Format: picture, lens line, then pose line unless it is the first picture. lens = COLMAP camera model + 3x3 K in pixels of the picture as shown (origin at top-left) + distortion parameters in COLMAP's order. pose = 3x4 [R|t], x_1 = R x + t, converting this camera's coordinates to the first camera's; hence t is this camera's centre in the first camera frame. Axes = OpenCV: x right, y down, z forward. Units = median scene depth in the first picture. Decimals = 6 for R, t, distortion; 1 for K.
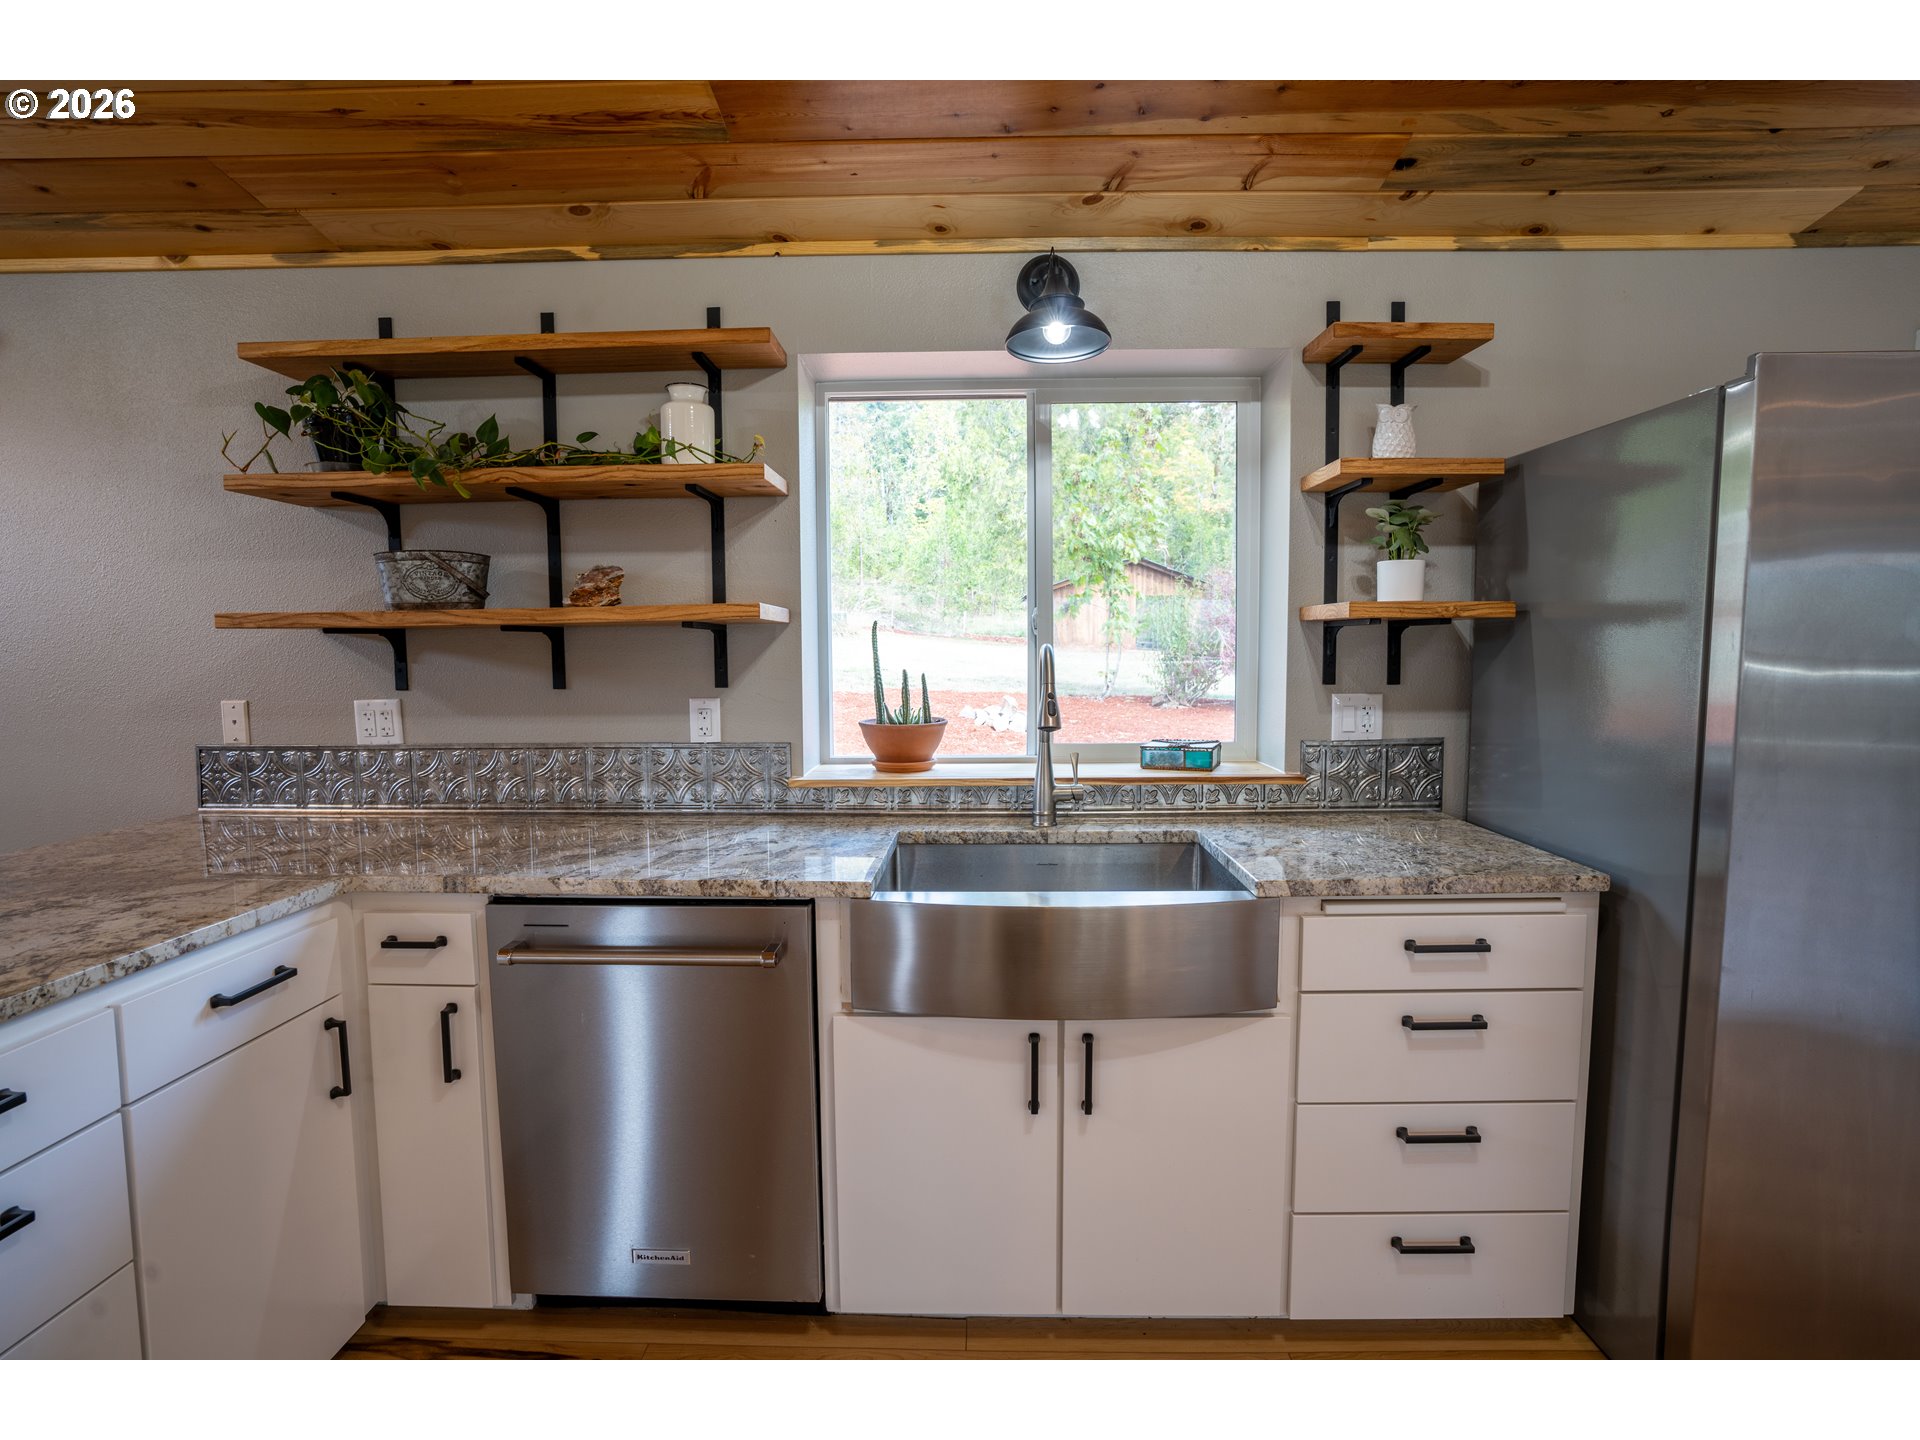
lens RADIAL K [[931.0, 0, 960.0], [0, 931.0, 720.0], [0, 0, 1]] dist [-0.059629, 0.026174]
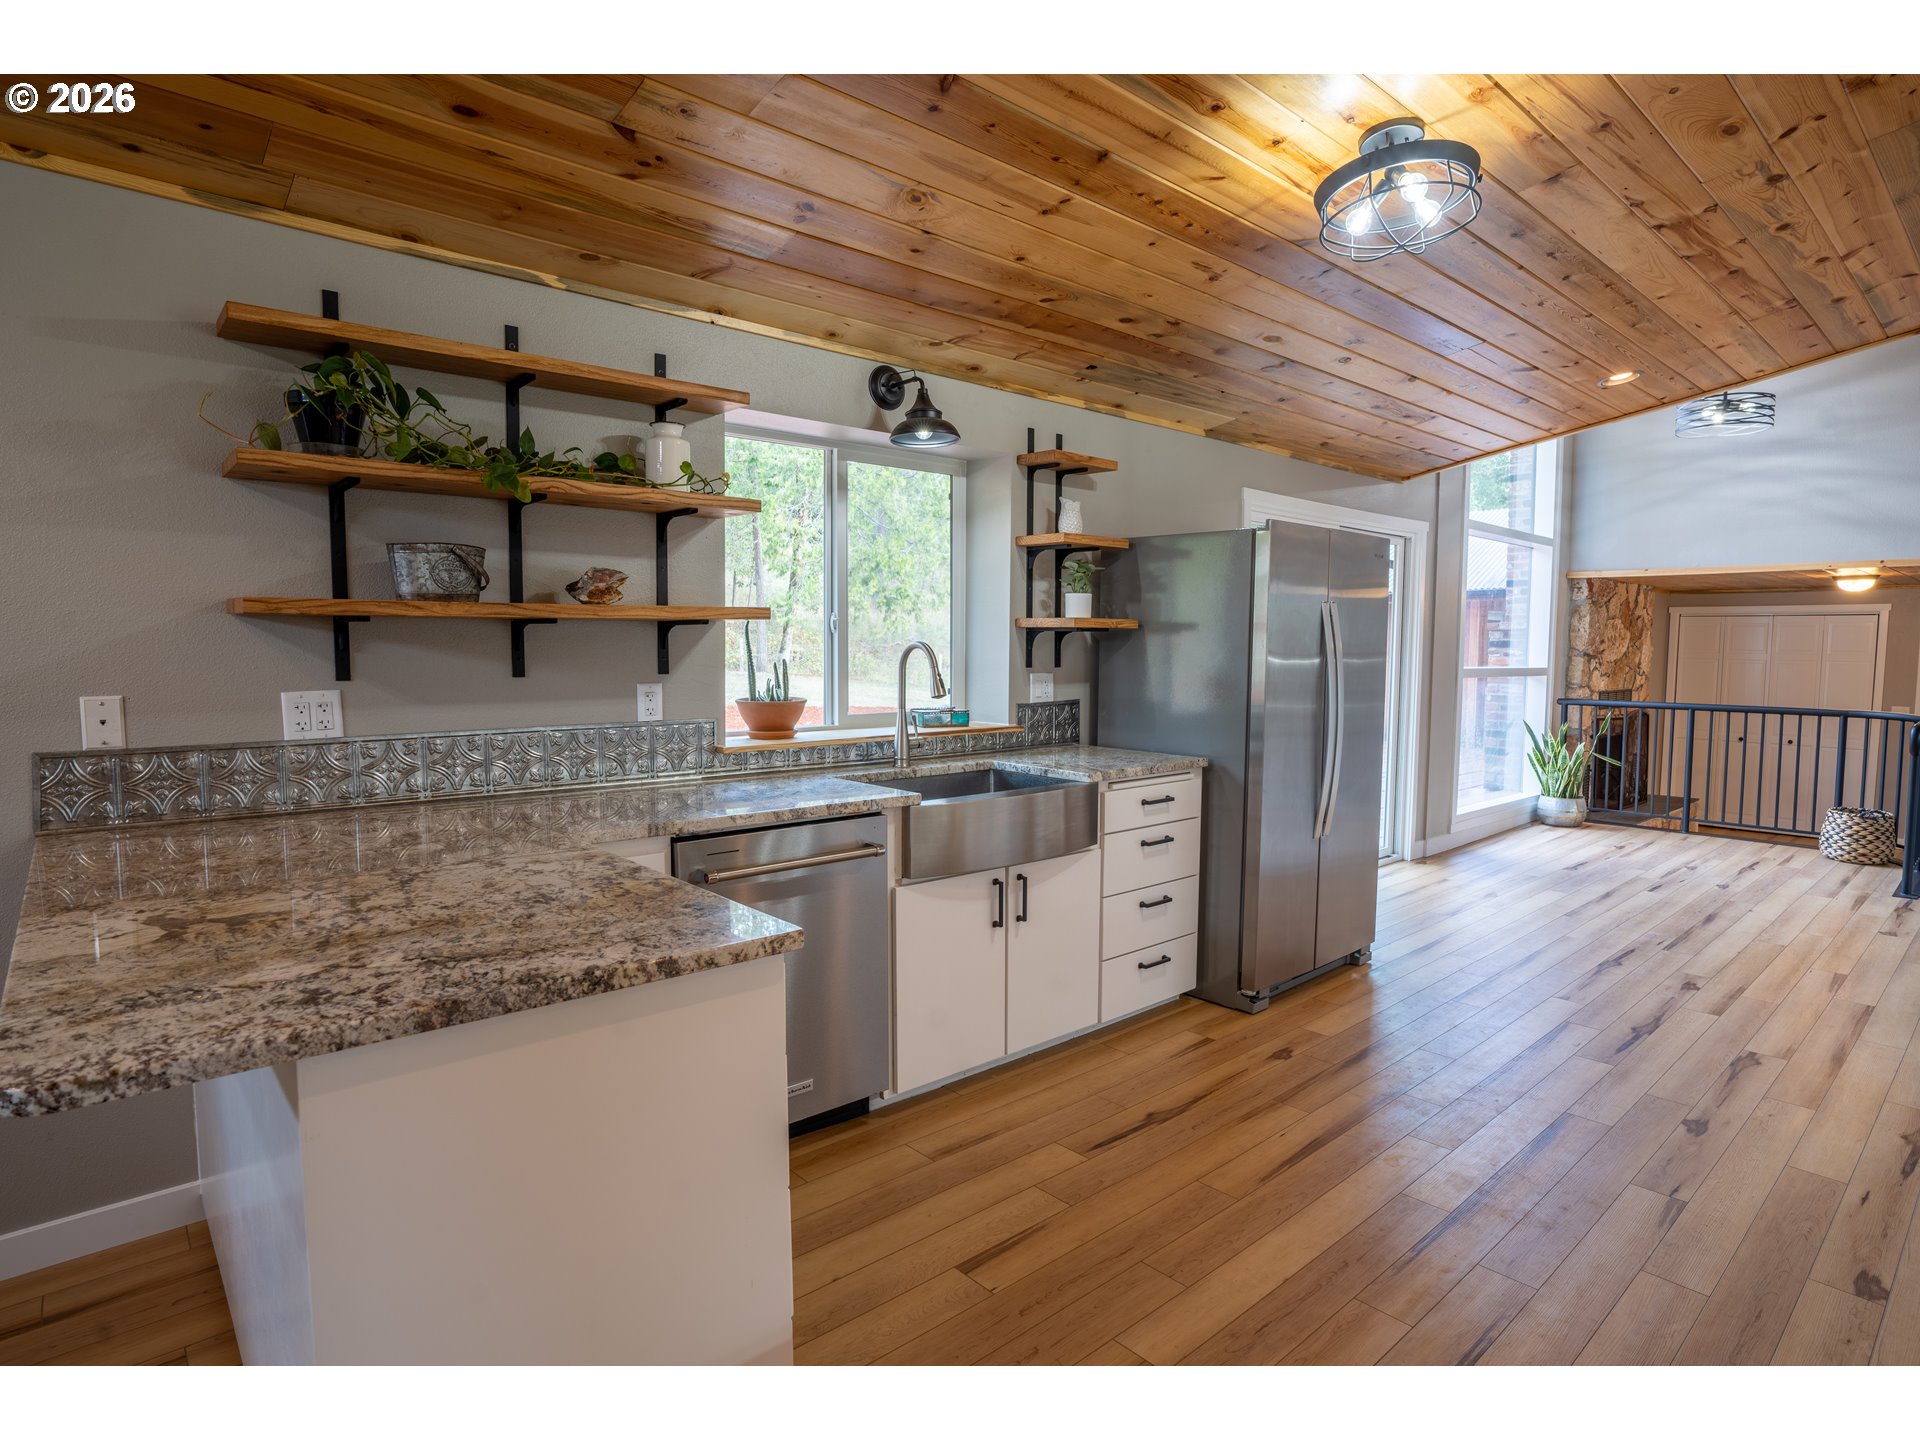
lens RADIAL K [[998.3, 0, 1017.0], [0, 998.3, 715.4], [0, 0, 1]] dist [-0.034593, 0.001083]
pose [[0.721095, -0.039811, 0.691692, -0.838813], [0.041722, 0.999031, 0.014004, 0.019535], [-0.691579, 0.018760, 0.722057, -0.235526]]
